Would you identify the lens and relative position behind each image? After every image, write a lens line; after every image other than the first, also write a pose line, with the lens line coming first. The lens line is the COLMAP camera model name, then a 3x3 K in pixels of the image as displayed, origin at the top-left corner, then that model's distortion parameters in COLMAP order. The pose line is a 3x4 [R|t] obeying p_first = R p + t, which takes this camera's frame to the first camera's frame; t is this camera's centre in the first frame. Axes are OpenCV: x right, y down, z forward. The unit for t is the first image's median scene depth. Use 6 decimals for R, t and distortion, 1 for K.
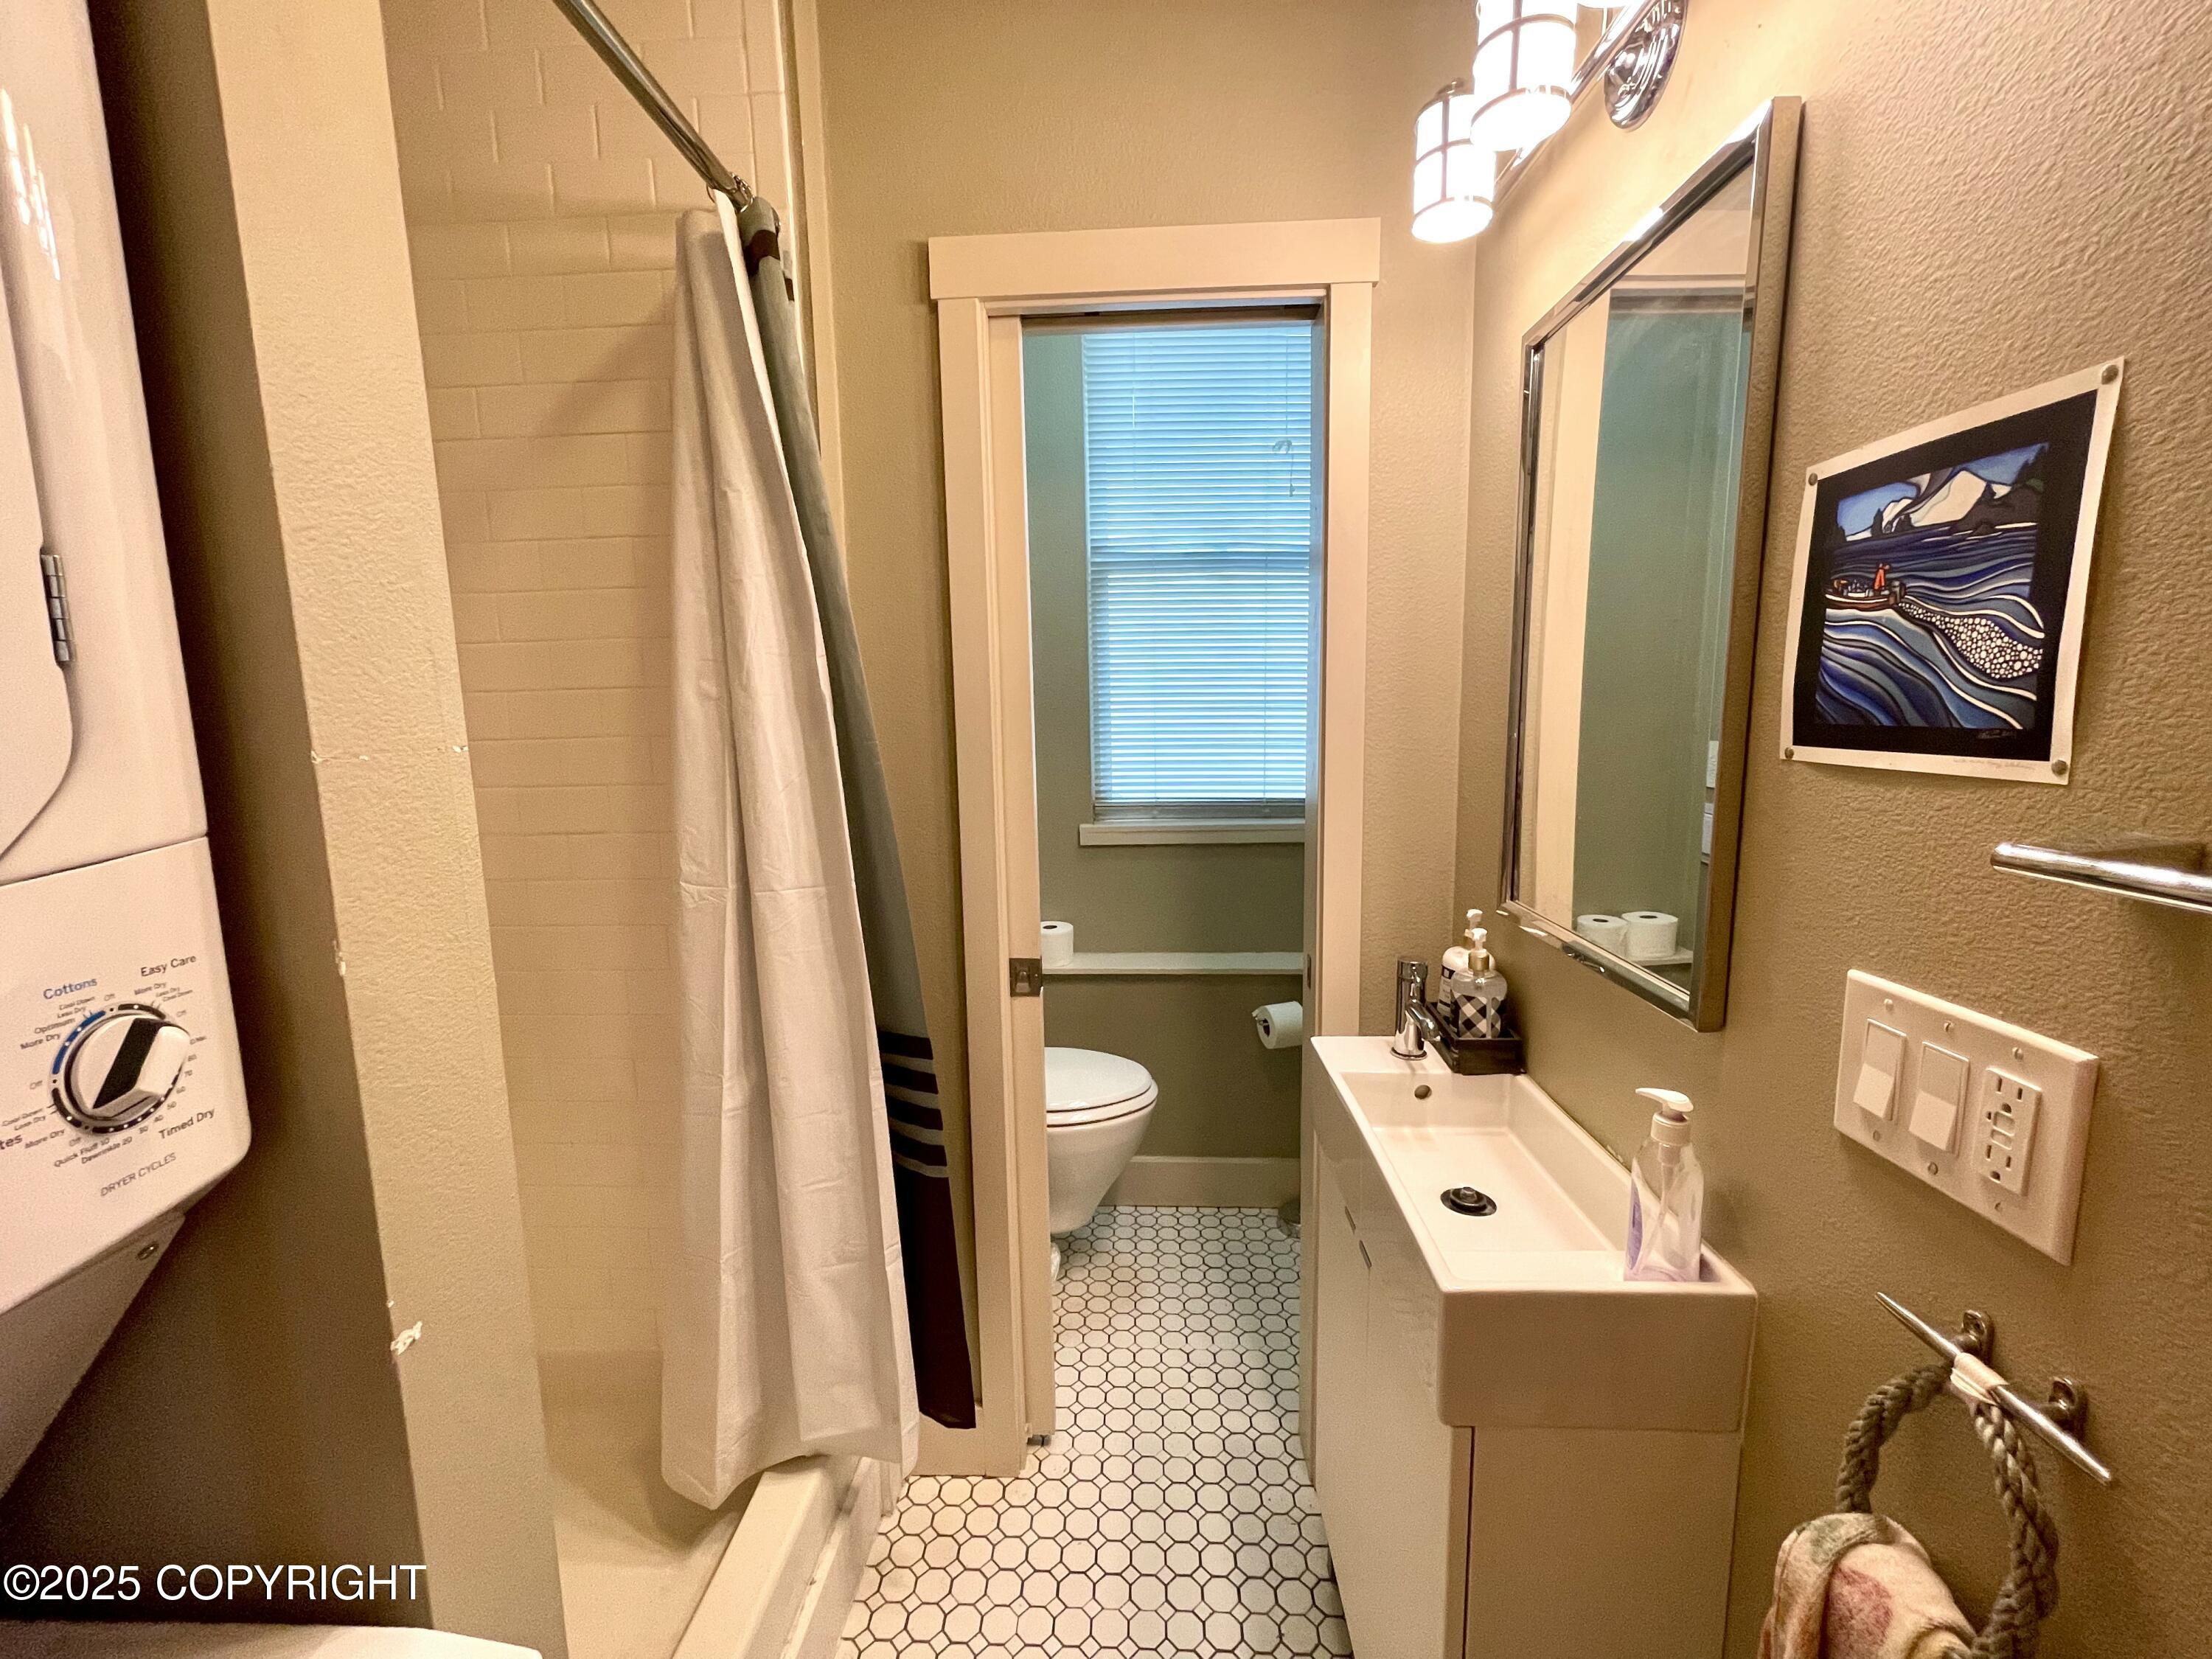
lens RADIAL K [[886.6, 0, 1109.8], [0, 886.6, 829.5], [0, 0, 1]] dist [0.003126, -0.000613]
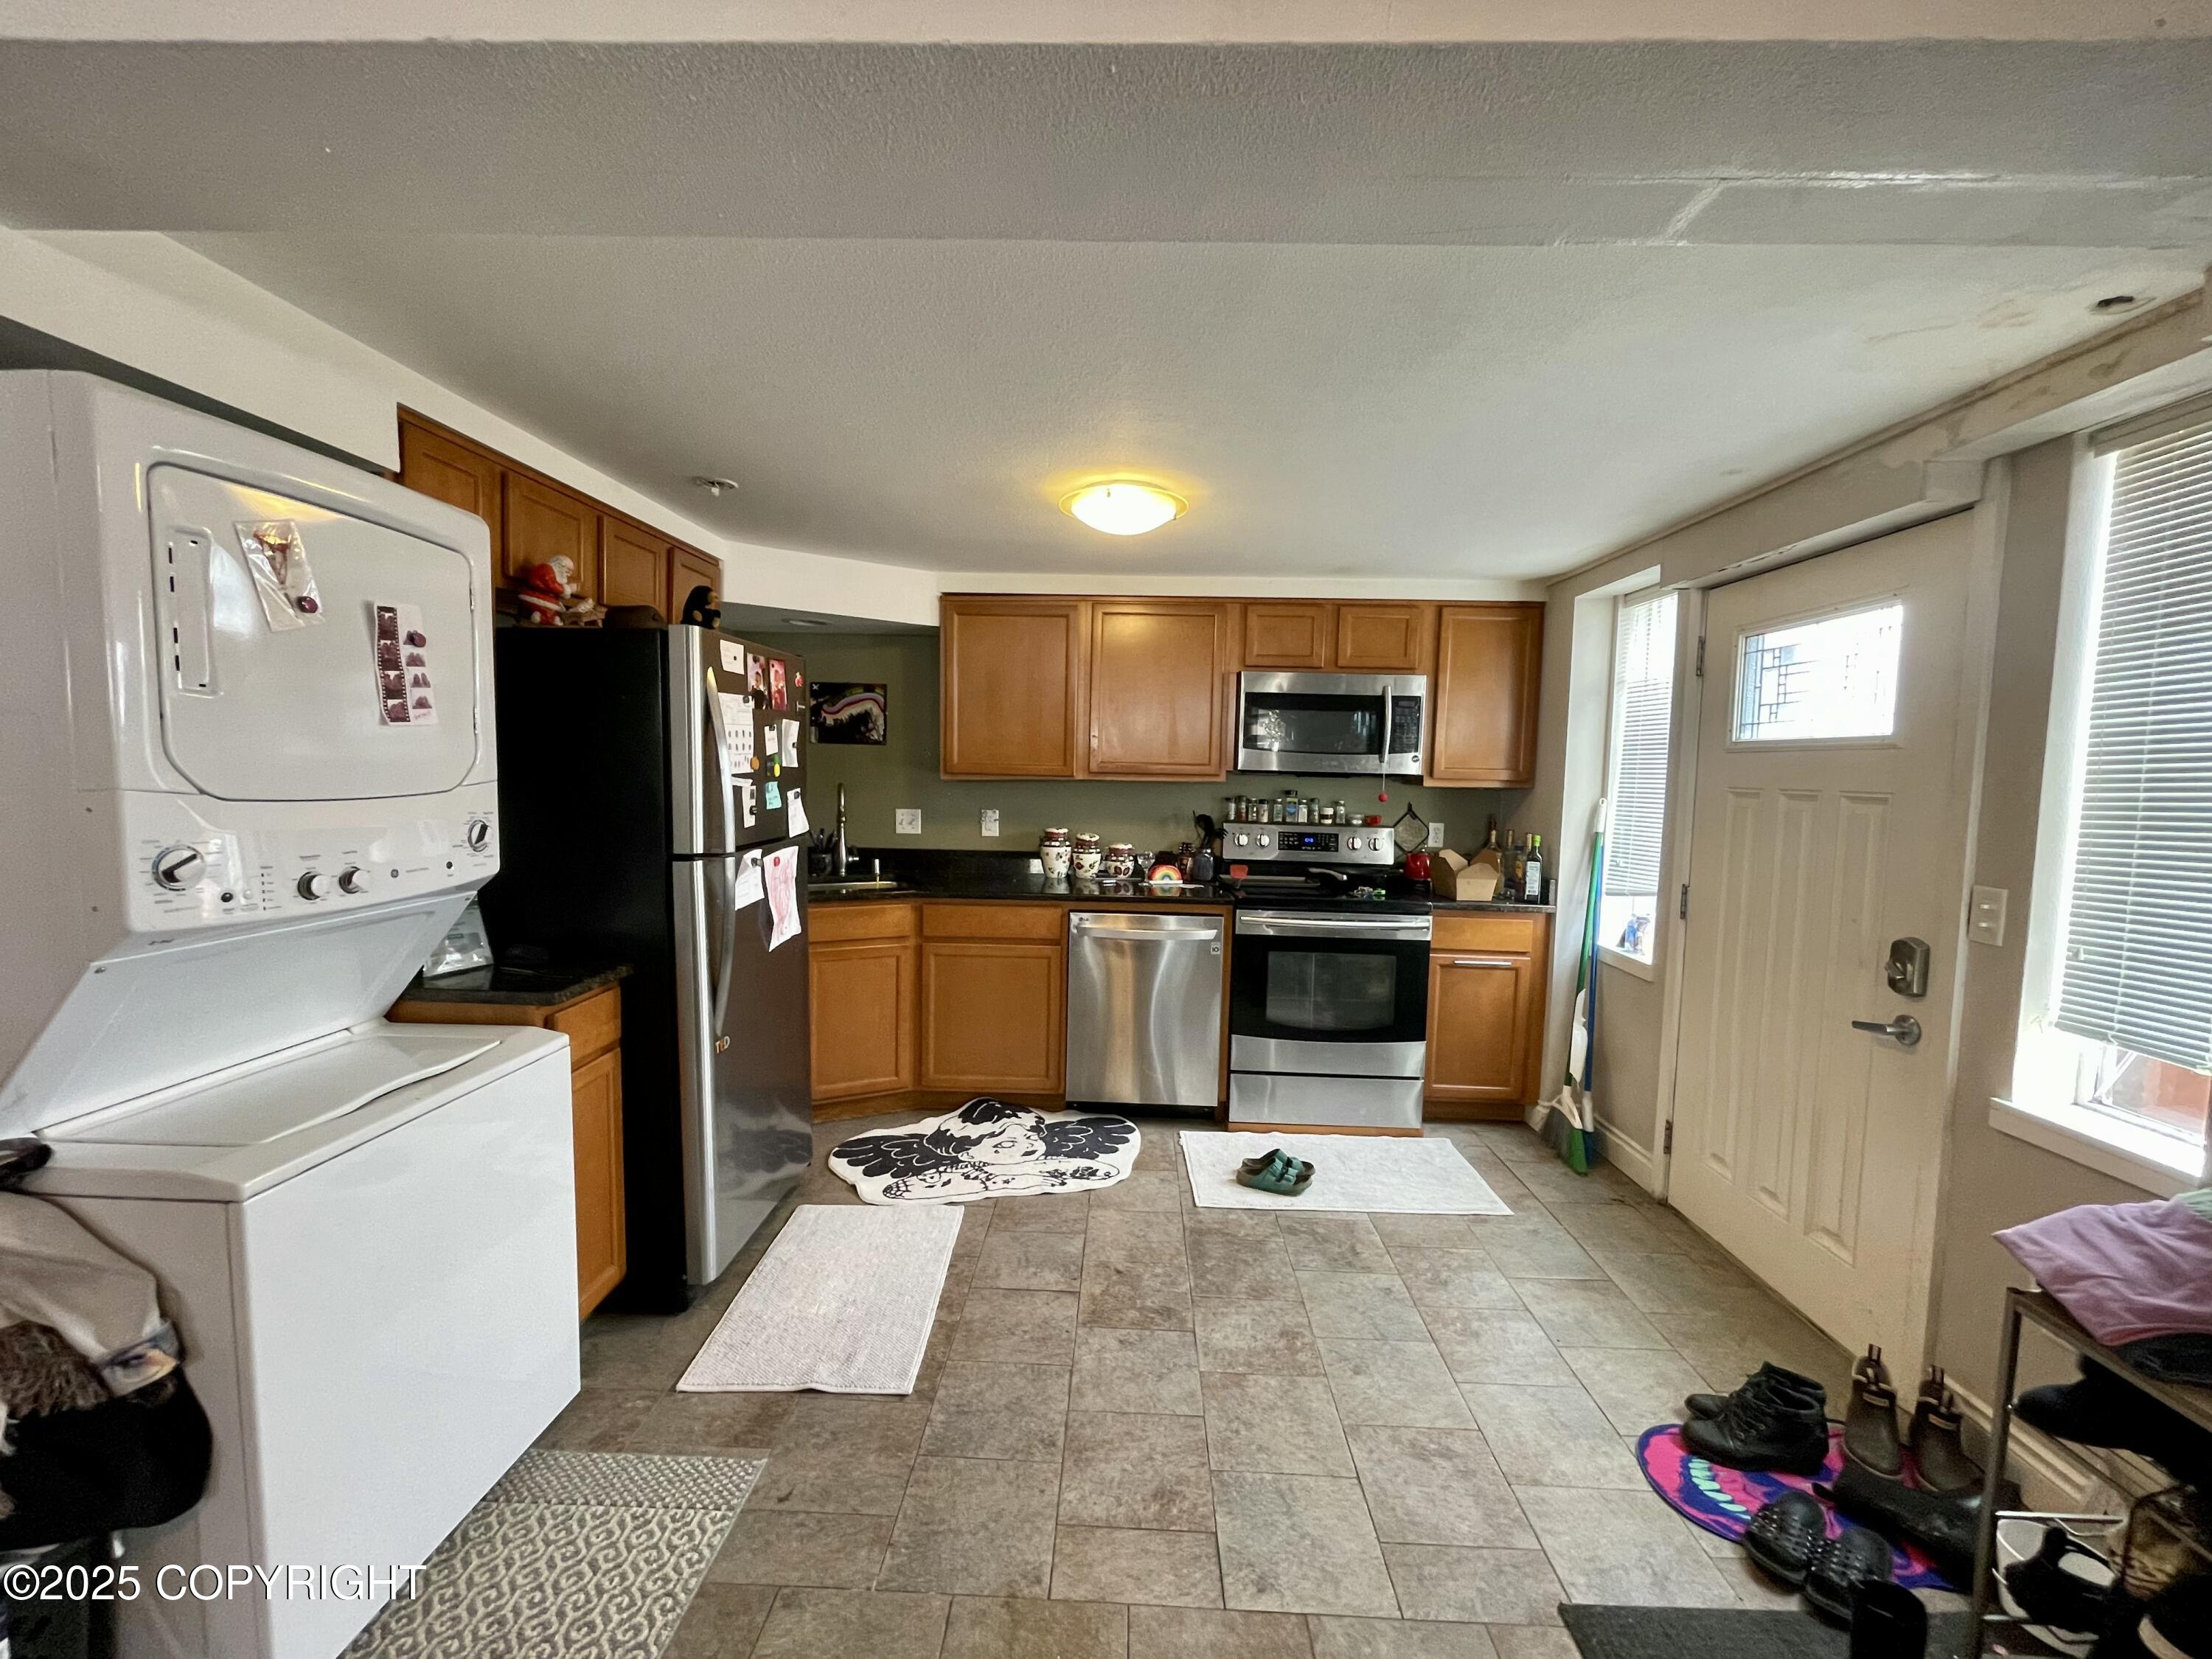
lens RADIAL K [[886.6, 0, 1106.6], [0, 886.6, 839.2], [0, 0, 1]] dist [0.003126, -0.000613]
pose [[0.999367, 0.035582, 0.000578, 1.636942], [-0.035463, 0.997115, -0.067109, 0.441347], [-0.002964, 0.067046, 0.997745, -2.885514]]
